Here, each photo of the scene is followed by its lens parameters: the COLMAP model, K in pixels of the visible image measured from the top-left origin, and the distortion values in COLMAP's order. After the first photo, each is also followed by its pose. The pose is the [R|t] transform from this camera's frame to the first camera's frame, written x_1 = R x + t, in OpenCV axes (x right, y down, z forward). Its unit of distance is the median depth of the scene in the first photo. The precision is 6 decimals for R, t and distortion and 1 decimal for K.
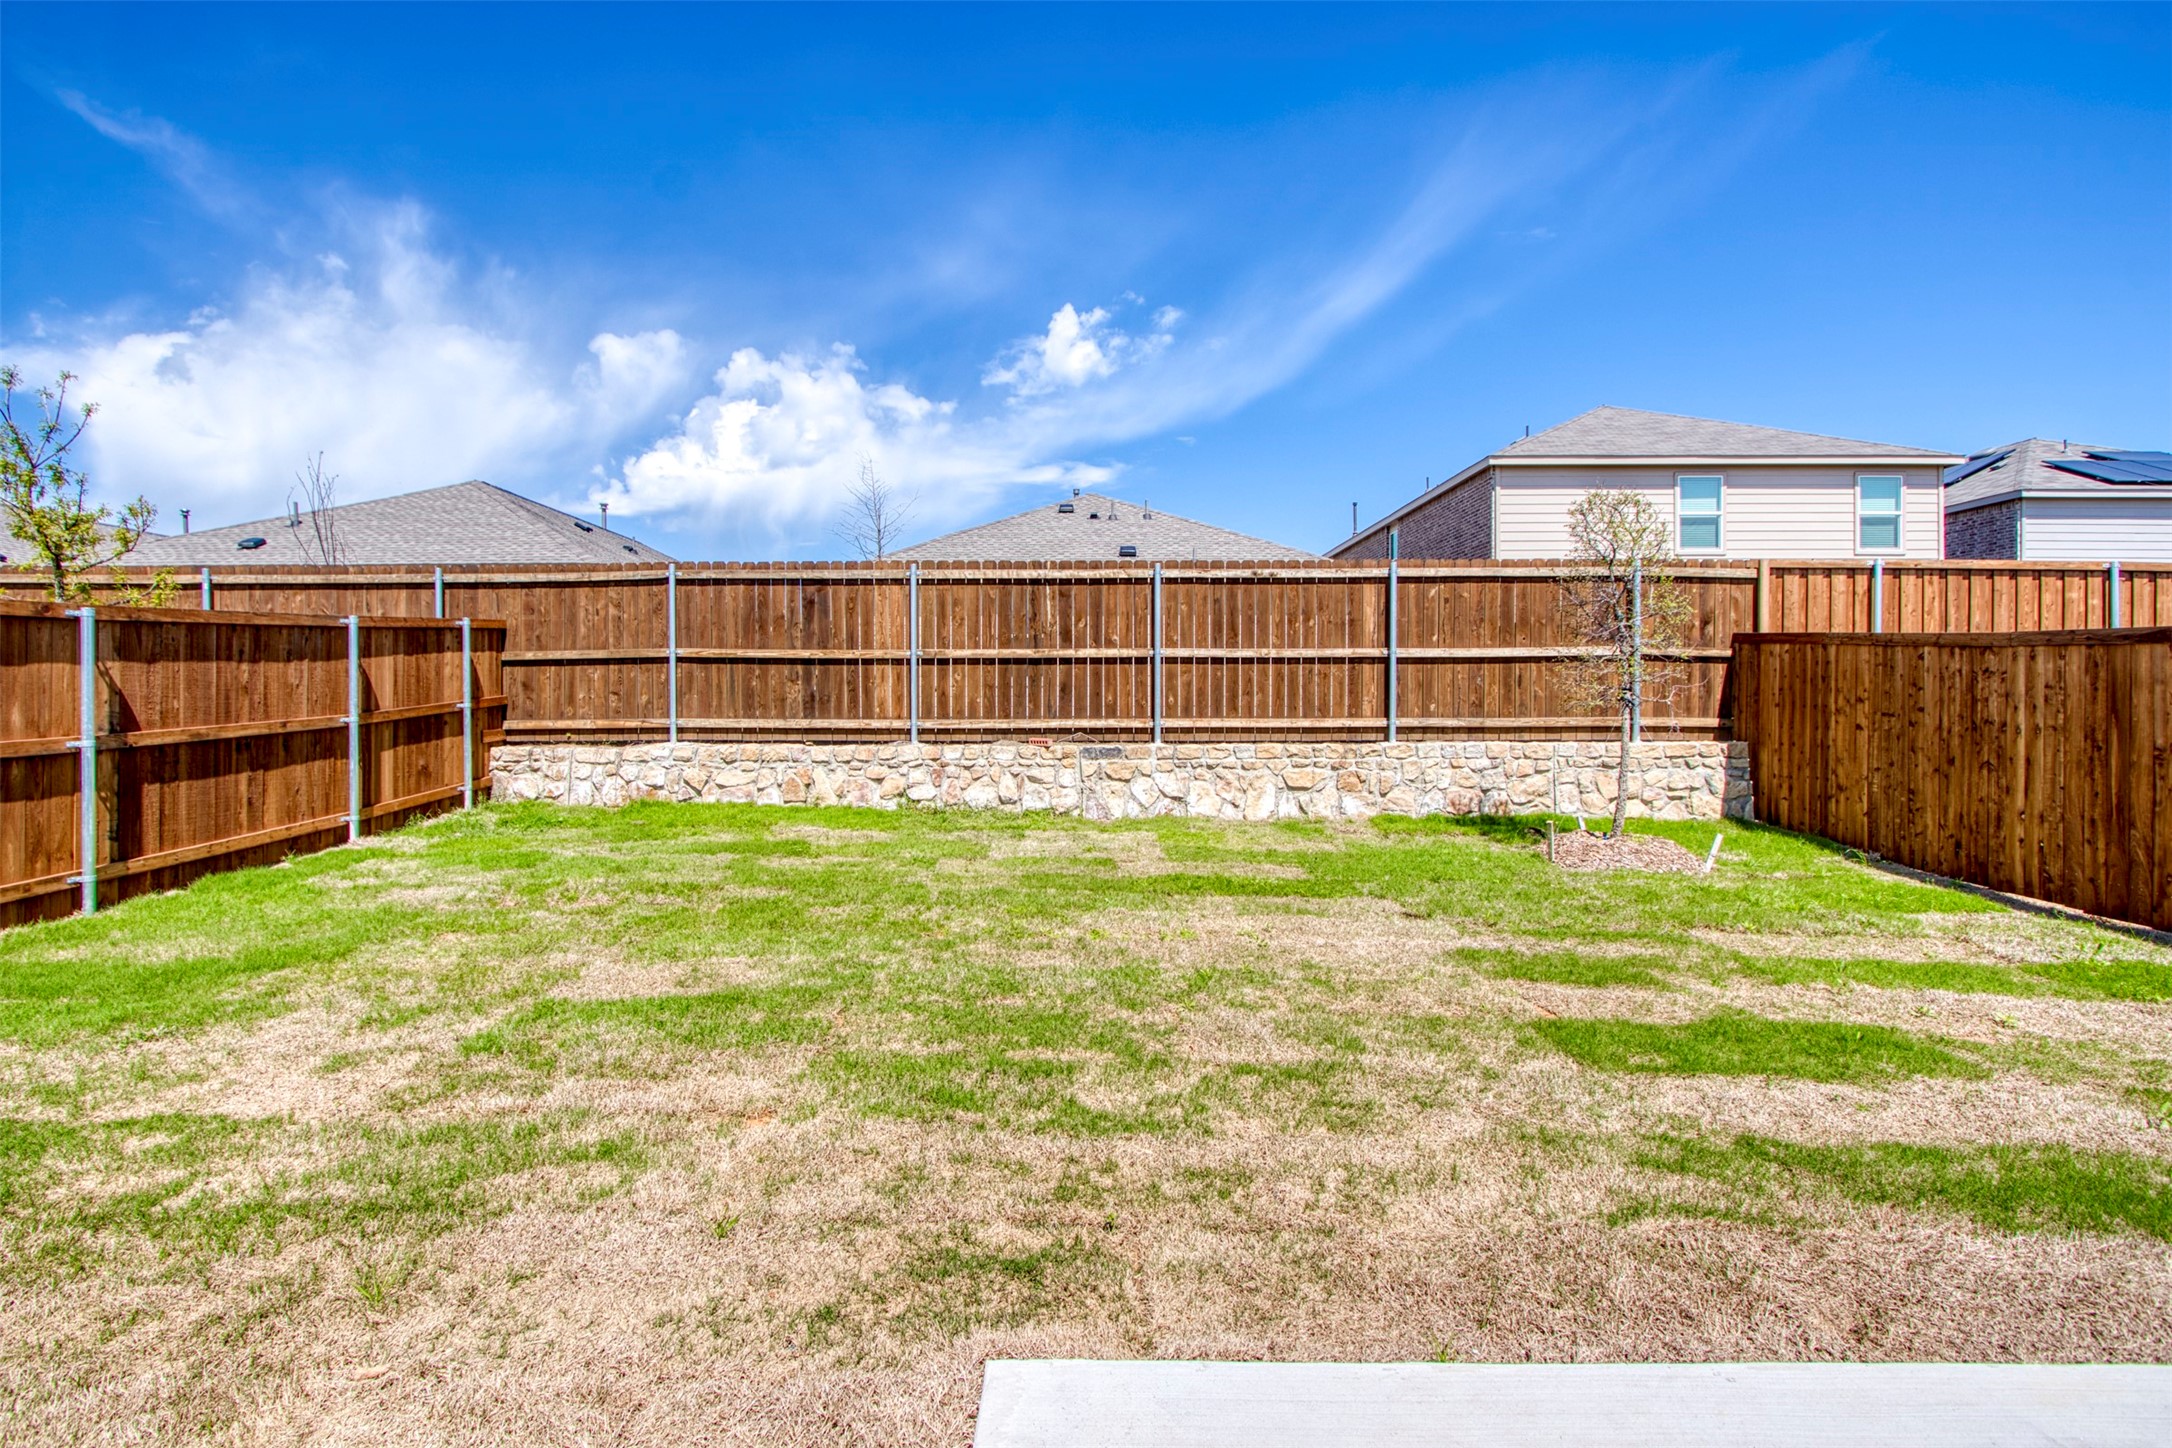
lens RADIAL K [[1015.0, 0, 1038.9], [0, 1015.0, 713.0], [0, 0, 1]] dist [-0.024026, 0.007207]
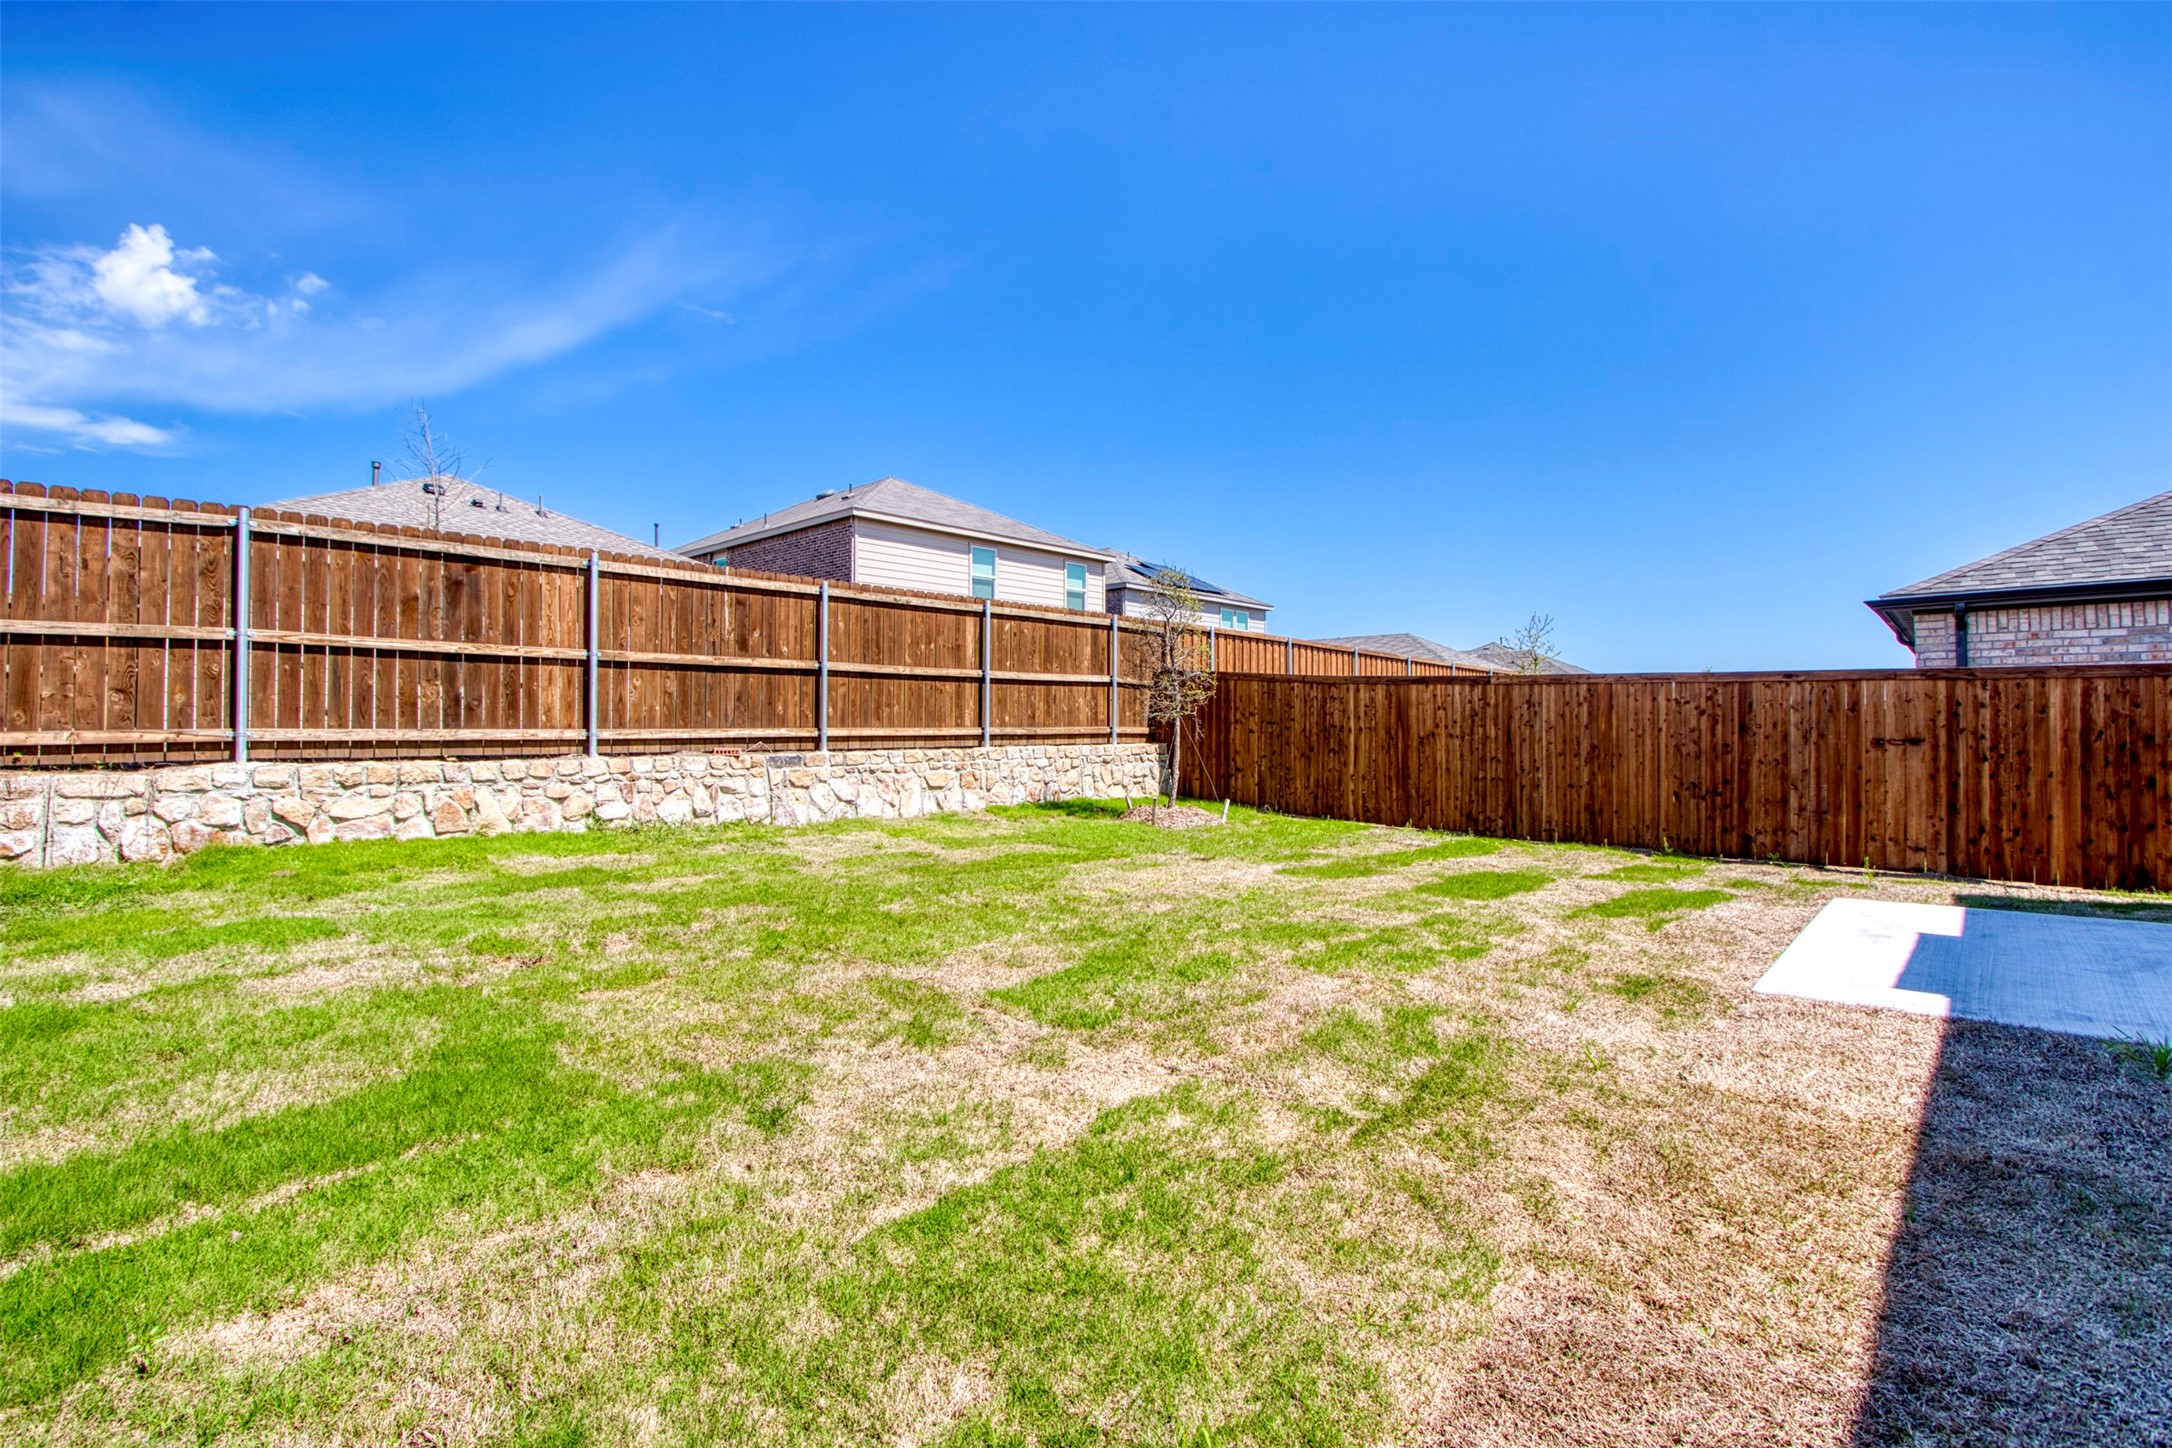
lens RADIAL K [[1015.0, 0, 1038.9], [0, 1015.0, 713.0], [0, 0, 1]] dist [-0.024026, 0.007207]
pose [[0.672581, 0.010414, 0.739950, -0.518181], [0.007172, 0.999762, -0.020589, 0.013552], [-0.739989, 0.019155, 0.672346, 0.126694]]
